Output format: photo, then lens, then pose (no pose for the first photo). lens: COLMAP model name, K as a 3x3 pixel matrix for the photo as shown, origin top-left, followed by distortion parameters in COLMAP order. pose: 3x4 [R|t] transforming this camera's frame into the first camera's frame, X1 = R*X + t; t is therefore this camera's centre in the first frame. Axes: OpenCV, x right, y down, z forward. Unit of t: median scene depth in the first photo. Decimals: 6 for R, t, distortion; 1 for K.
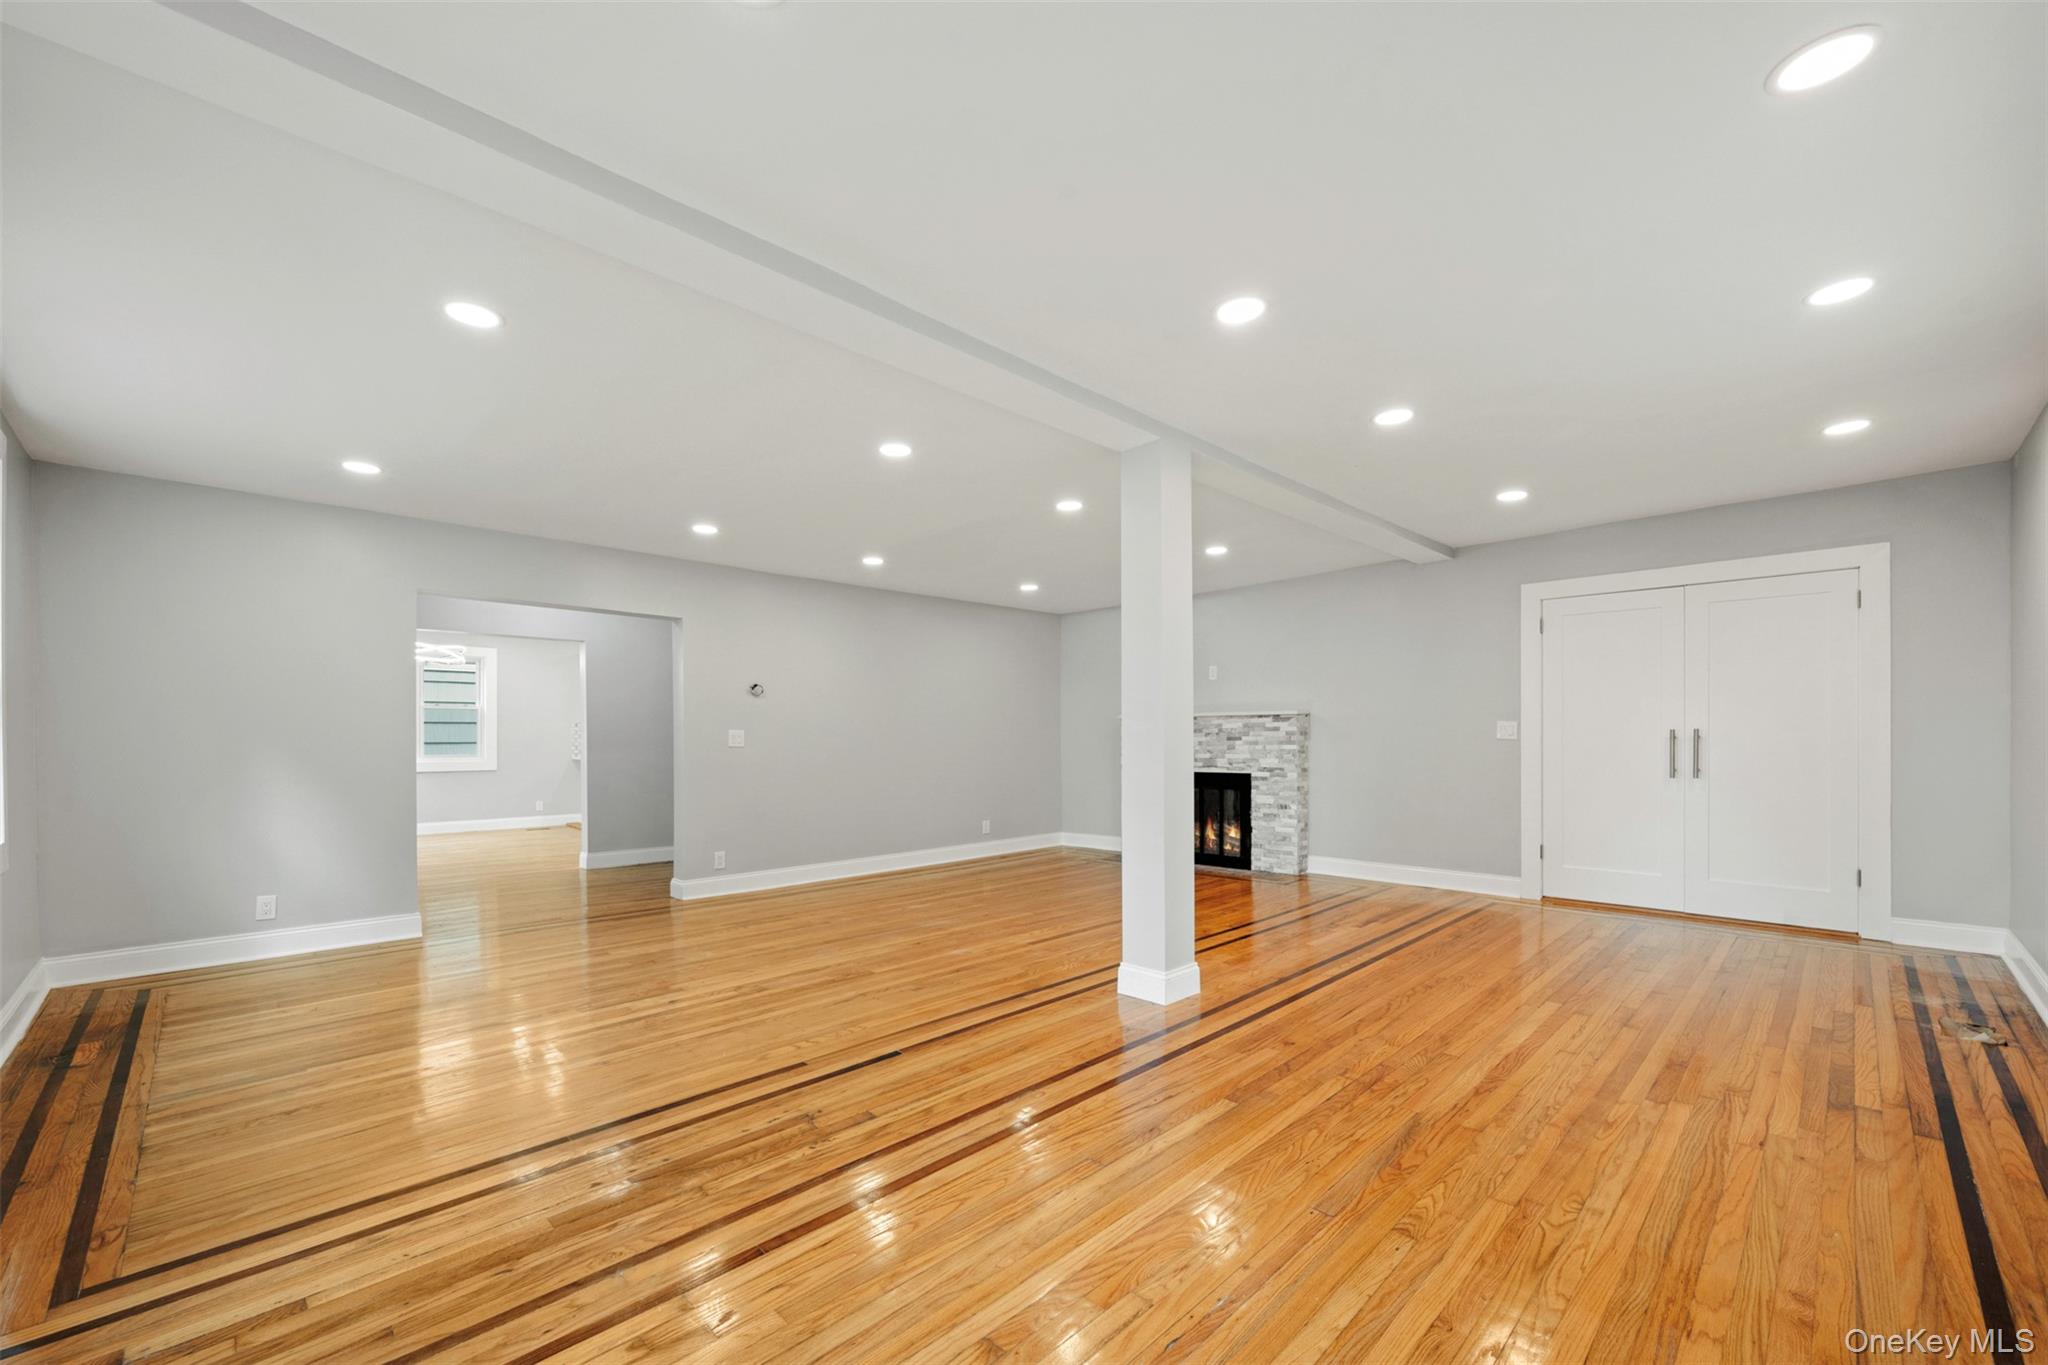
lens RADIAL K [[825.5, 0, 1024.0], [0, 825.5, 735.1], [0, 0, 1]] dist [-0.003911, -0.000082]
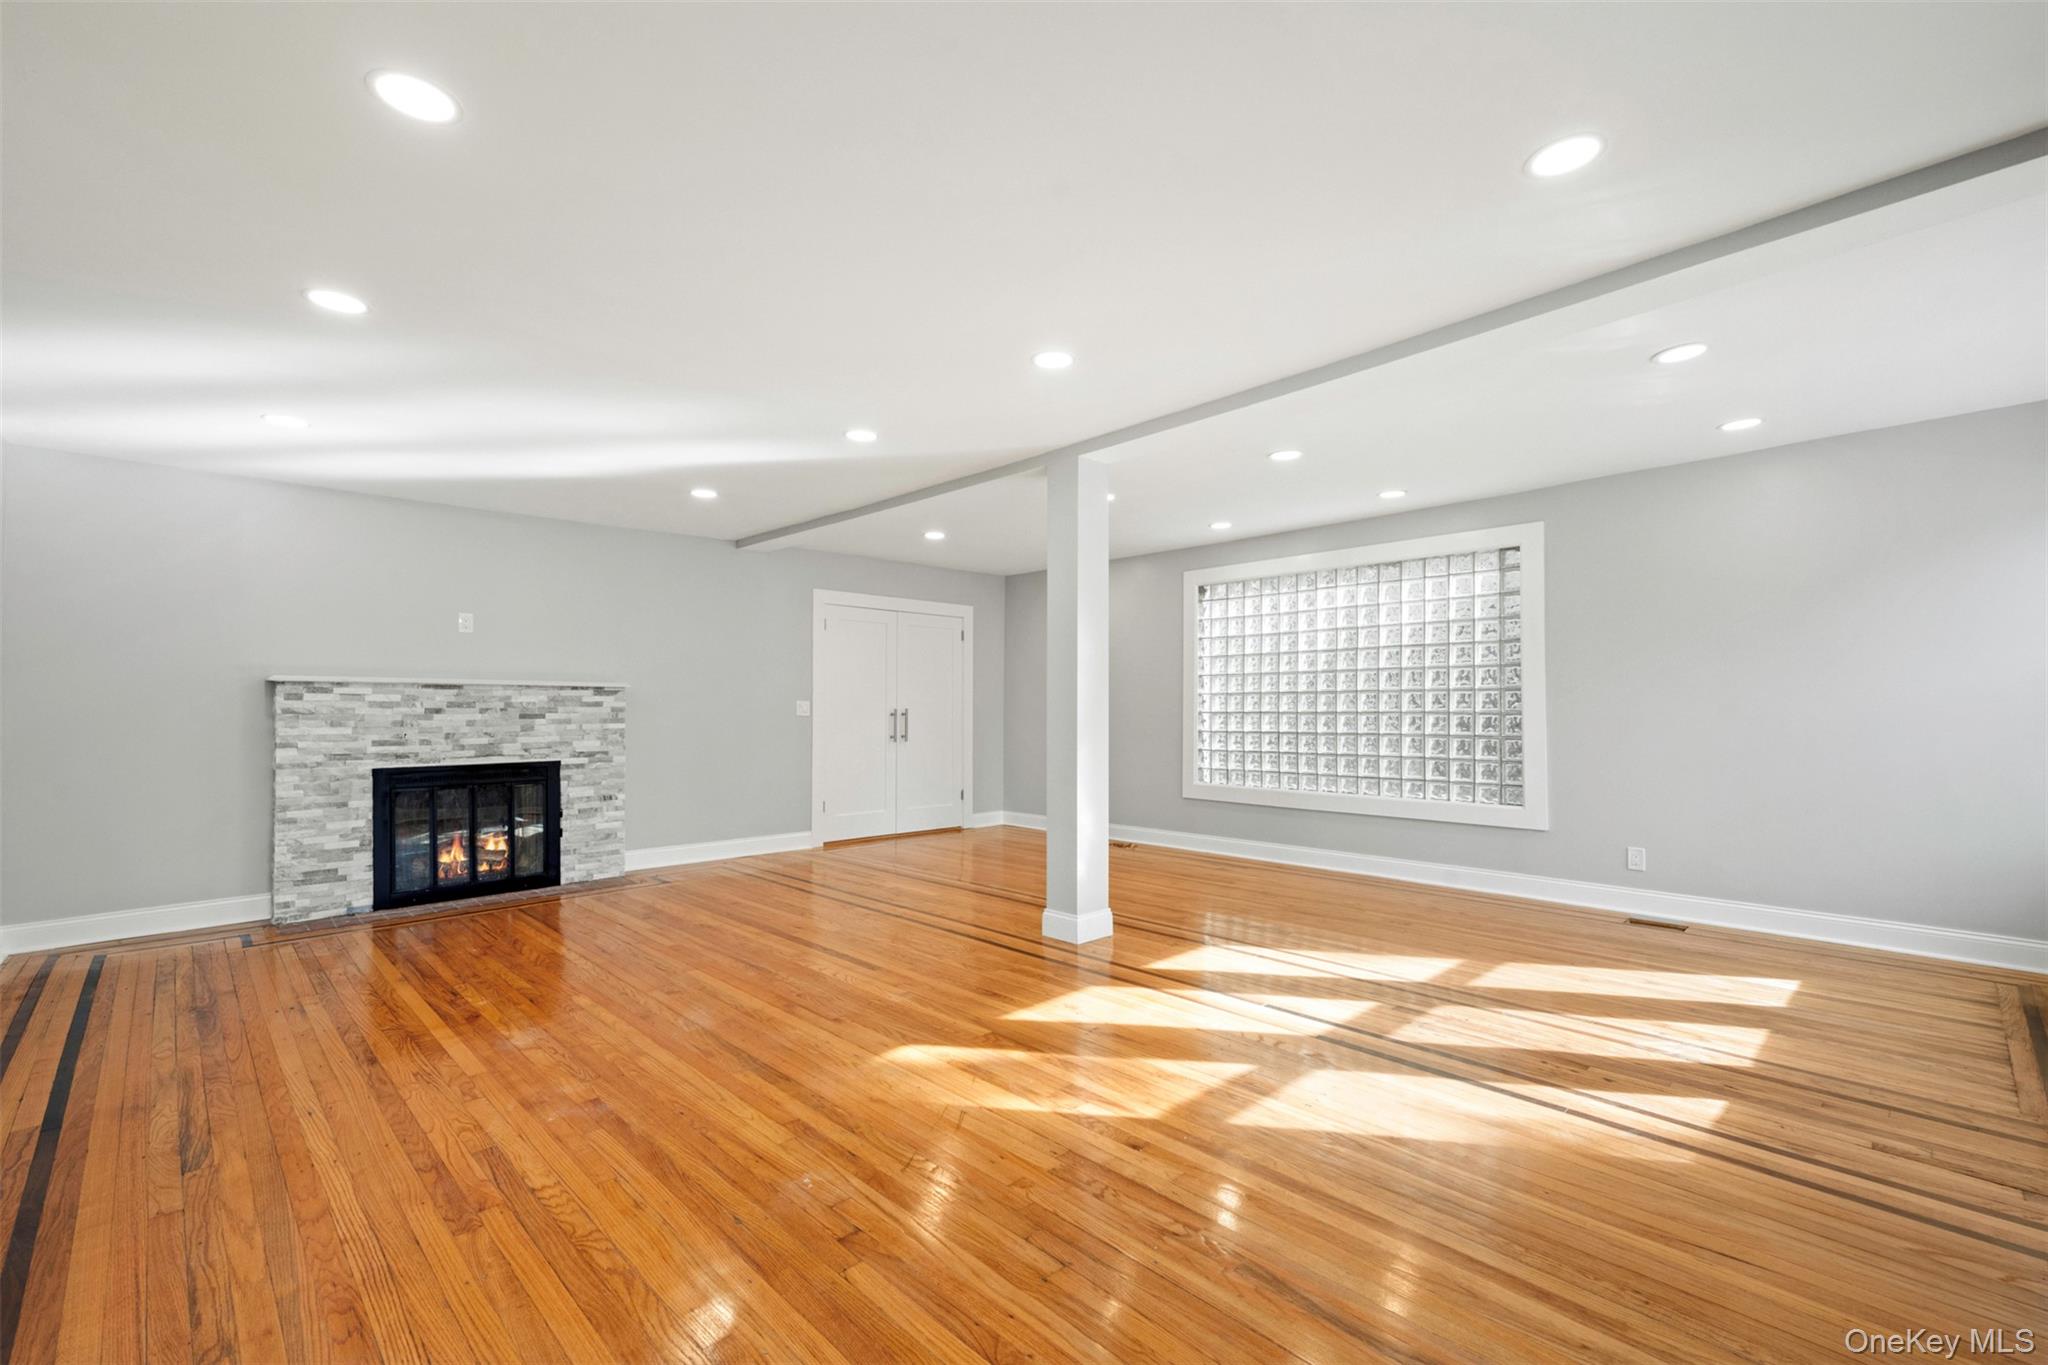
lens RADIAL K [[868.0, 0, 1023.7], [0, 868.0, 690.5], [0, 0, 1]] dist [-0.002064, -0.000130]
pose [[0.005189, 0.032329, 0.999464, -0.548037], [0.004075, 0.999468, -0.032350, 0.008477], [-0.999978, 0.004241, 0.005054, 0.560984]]
